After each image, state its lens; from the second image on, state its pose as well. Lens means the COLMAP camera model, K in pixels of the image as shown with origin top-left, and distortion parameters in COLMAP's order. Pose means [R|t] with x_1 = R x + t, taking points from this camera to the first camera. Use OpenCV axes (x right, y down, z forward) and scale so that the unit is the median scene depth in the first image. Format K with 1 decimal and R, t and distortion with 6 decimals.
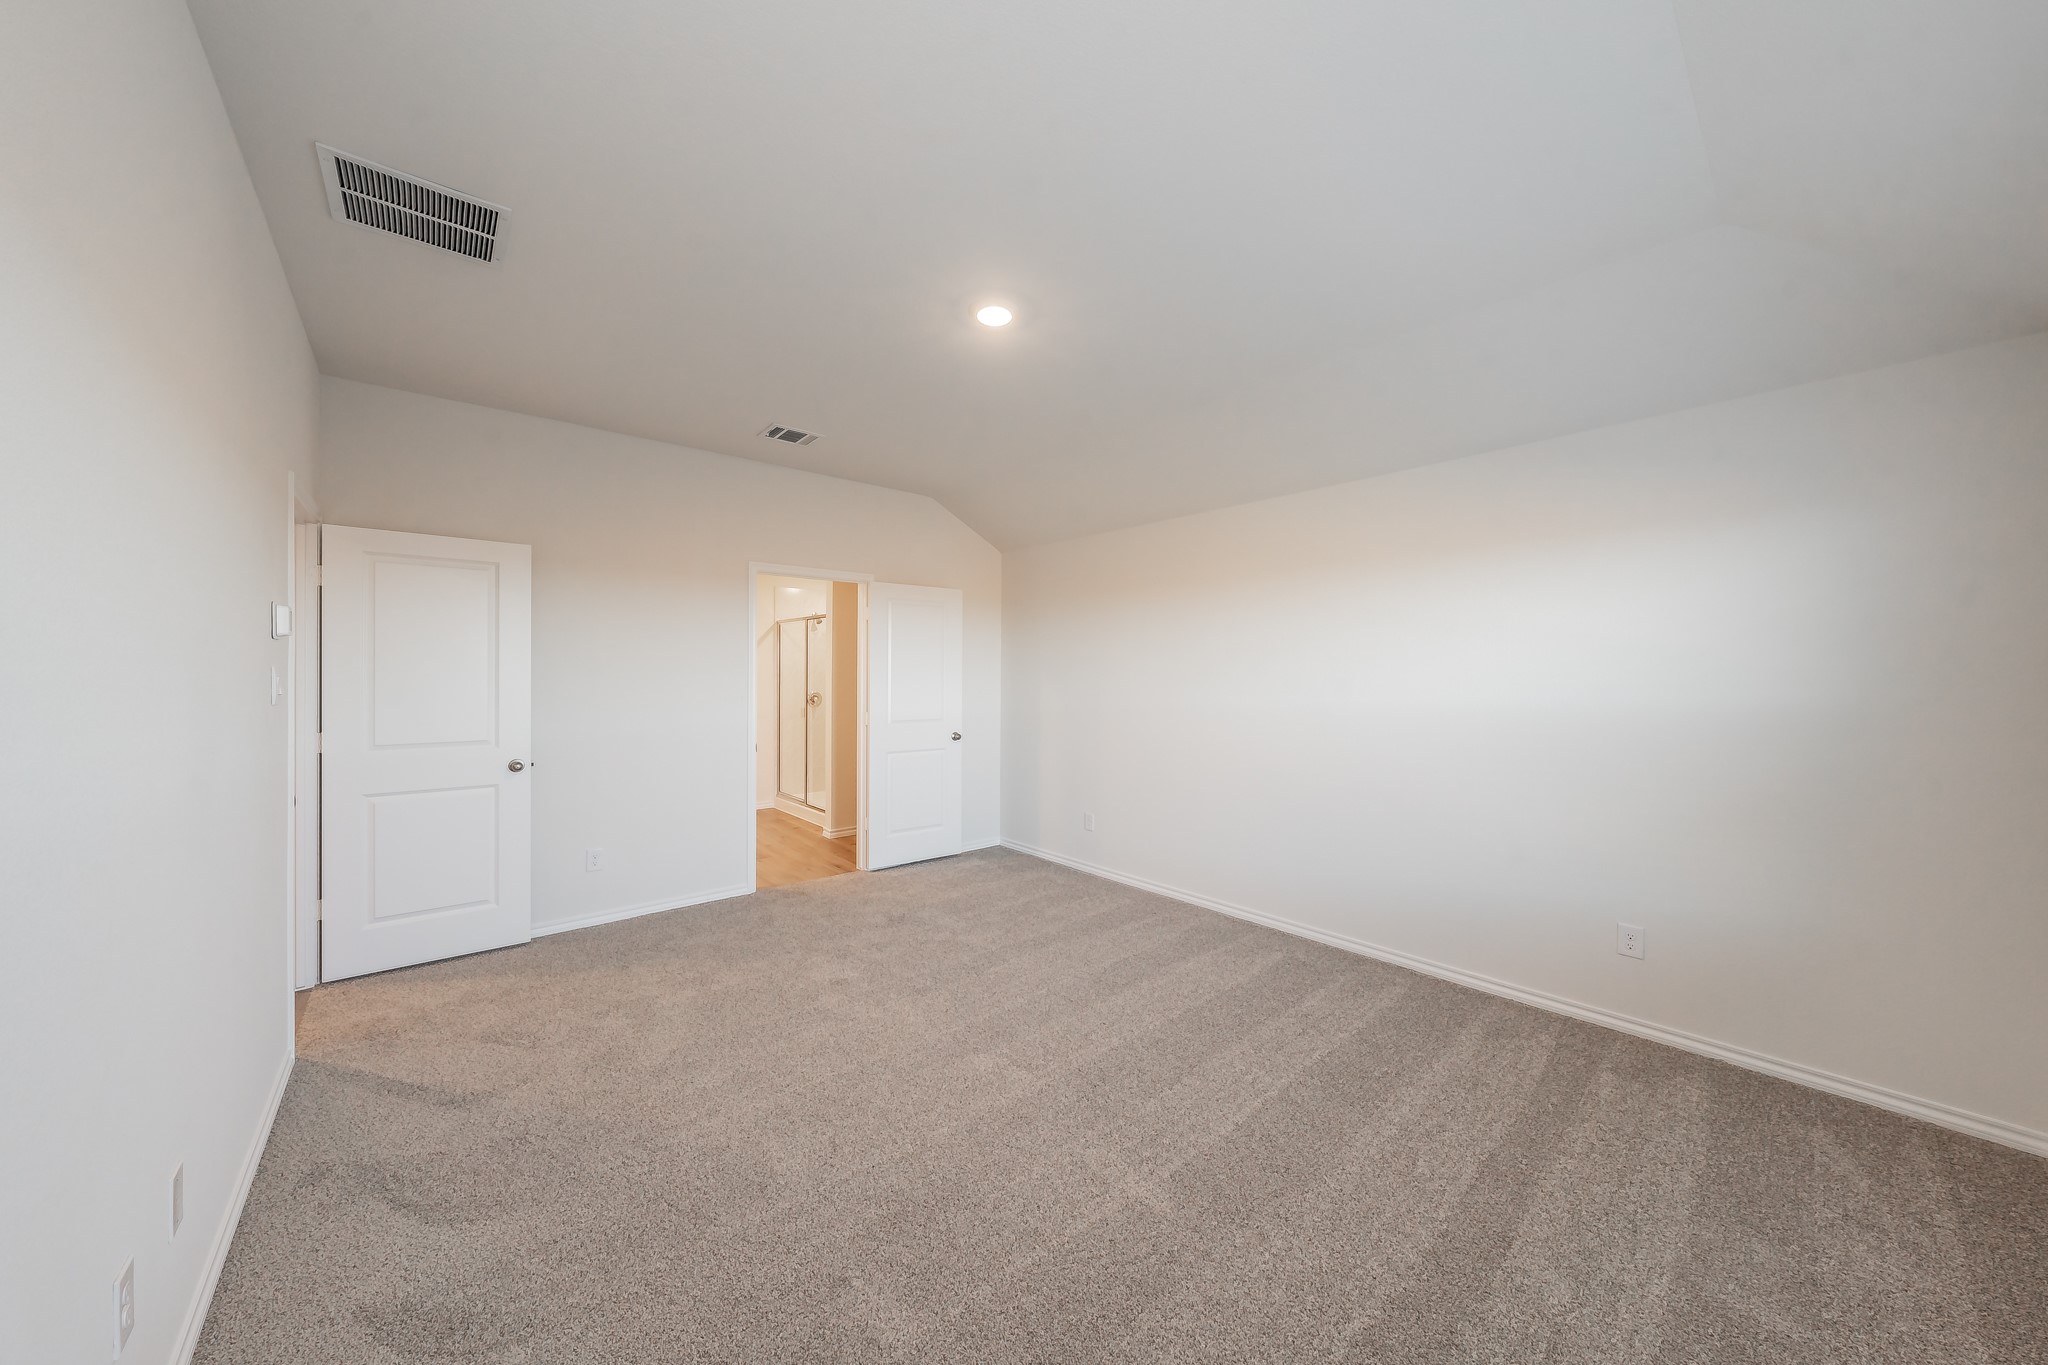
lens RADIAL K [[717.7, 0, 1030.2], [0, 717.7, 674.6], [0, 0, 1]] dist [-0.008842, 0.000778]
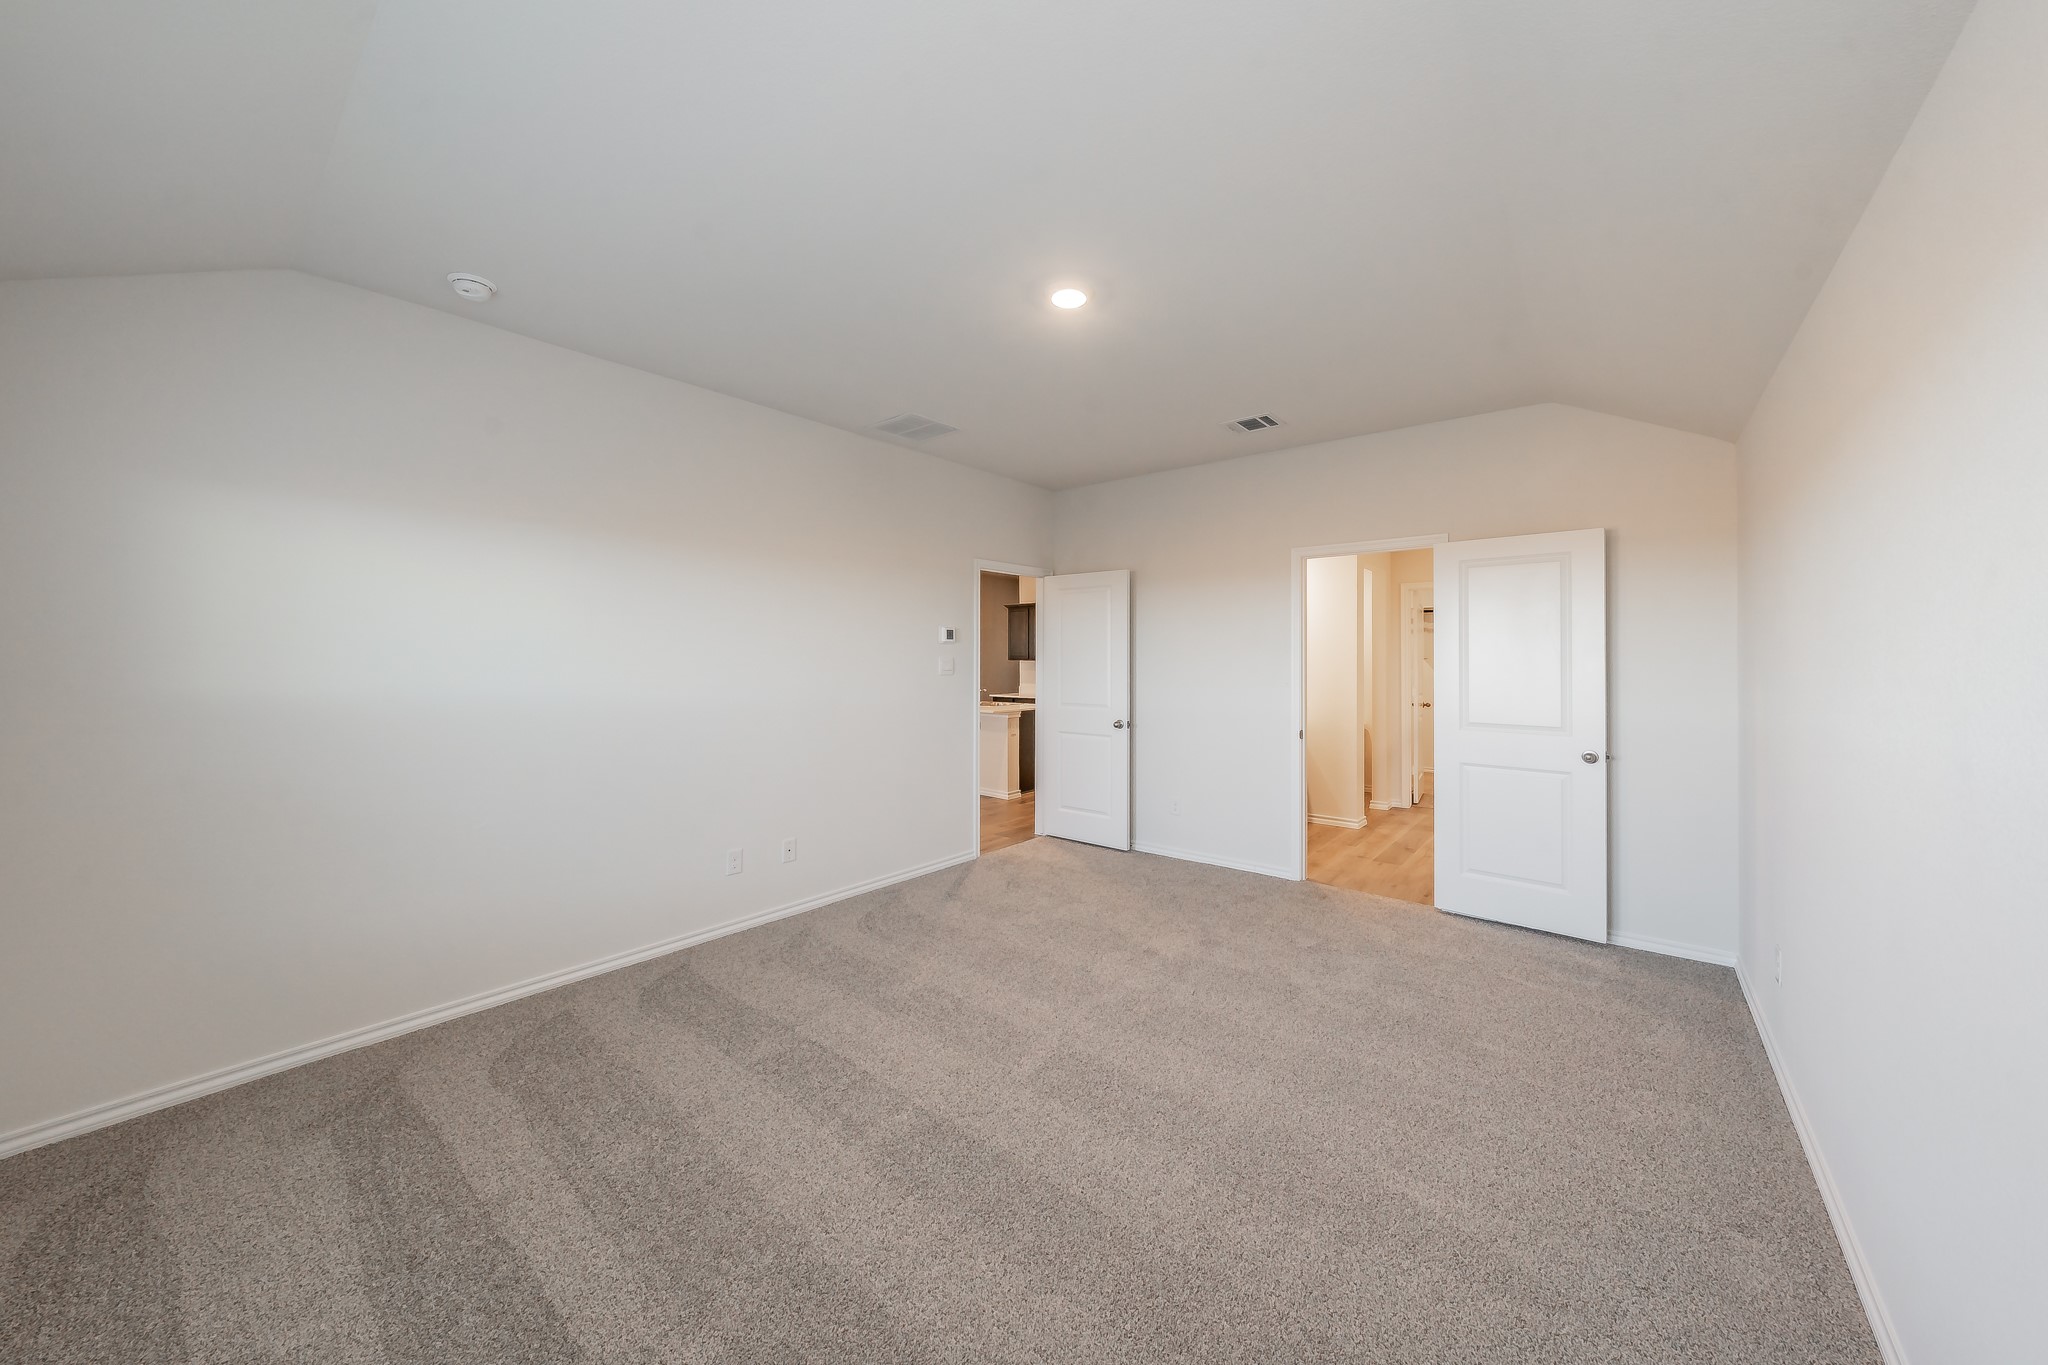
lens RADIAL K [[717.7, 0, 1033.5], [0, 717.7, 655.5], [0, 0, 1]] dist [-0.008842, 0.000778]
pose [[0.186688, 0.001587, -0.982418, 0.520939], [-0.014810, 0.999890, -0.001199, -0.001602], [0.982308, 0.014773, 0.186691, 0.446266]]
